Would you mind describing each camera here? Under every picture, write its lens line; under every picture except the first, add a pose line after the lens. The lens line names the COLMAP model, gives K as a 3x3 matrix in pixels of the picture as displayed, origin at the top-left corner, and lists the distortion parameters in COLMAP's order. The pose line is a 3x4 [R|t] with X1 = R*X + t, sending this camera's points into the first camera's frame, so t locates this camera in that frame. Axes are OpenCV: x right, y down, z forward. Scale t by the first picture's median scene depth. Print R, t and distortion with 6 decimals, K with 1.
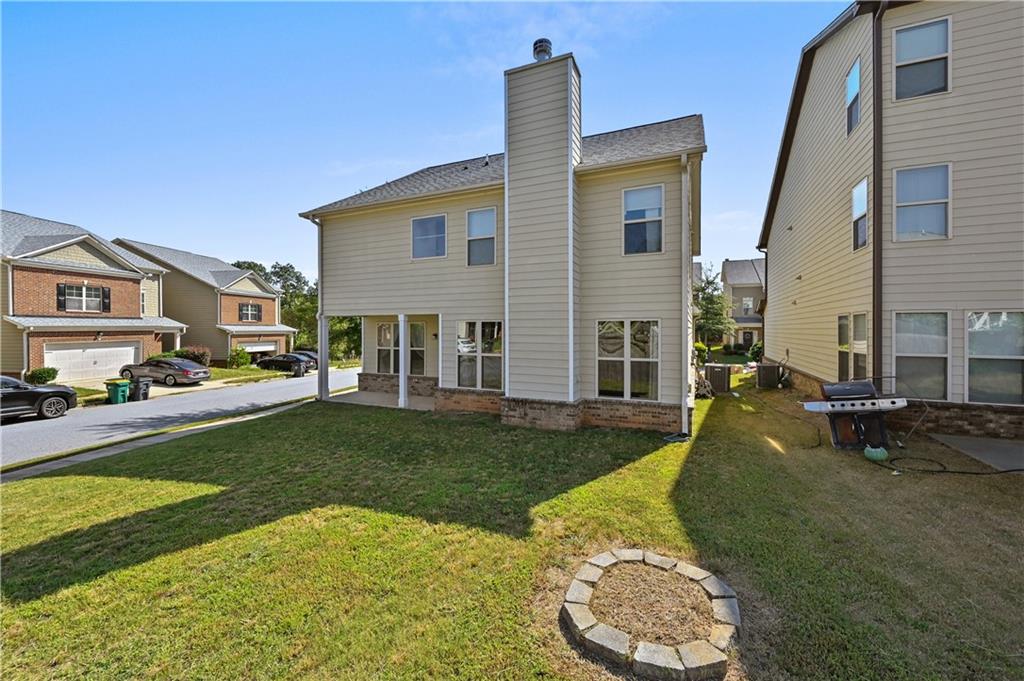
lens RADIAL K [[407.1, 0, 512.2], [0, 407.1, 333.7], [0, 0, 1]] dist [-0.000637, -0.000322]
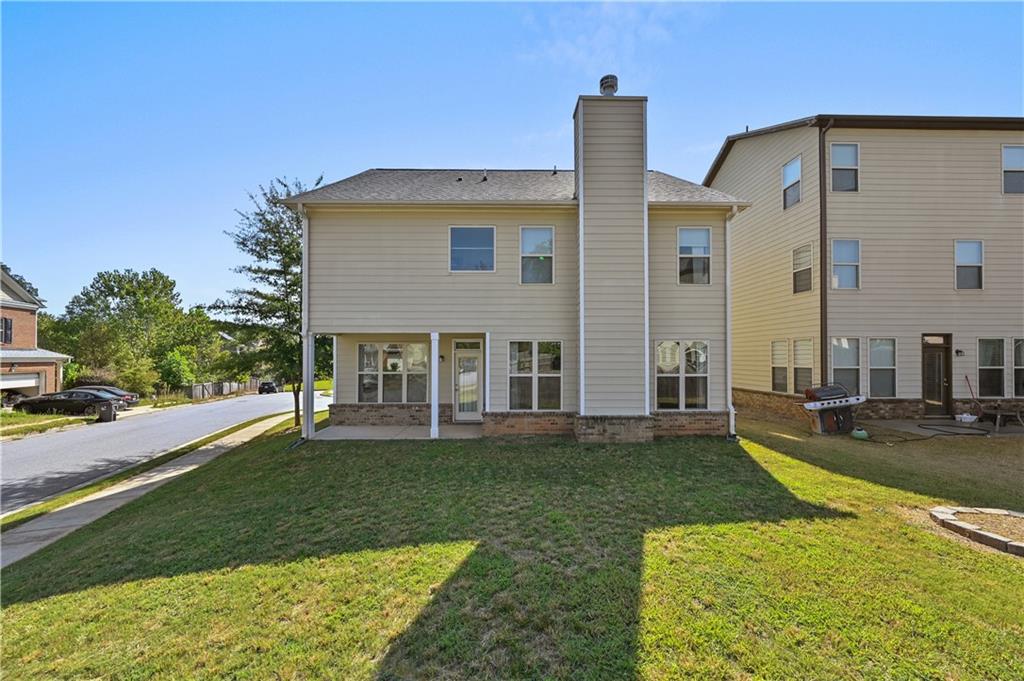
lens RADIAL K [[408.4, 0, 512.3], [0, 408.4, 355.4], [0, 0, 1]] dist [-0.000308, -0.000078]
pose [[0.904202, 0.000386, 0.427105, -0.627271], [0.006912, 0.999855, -0.015537, 0.021208], [-0.427049, 0.017000, 0.904069, 0.160530]]
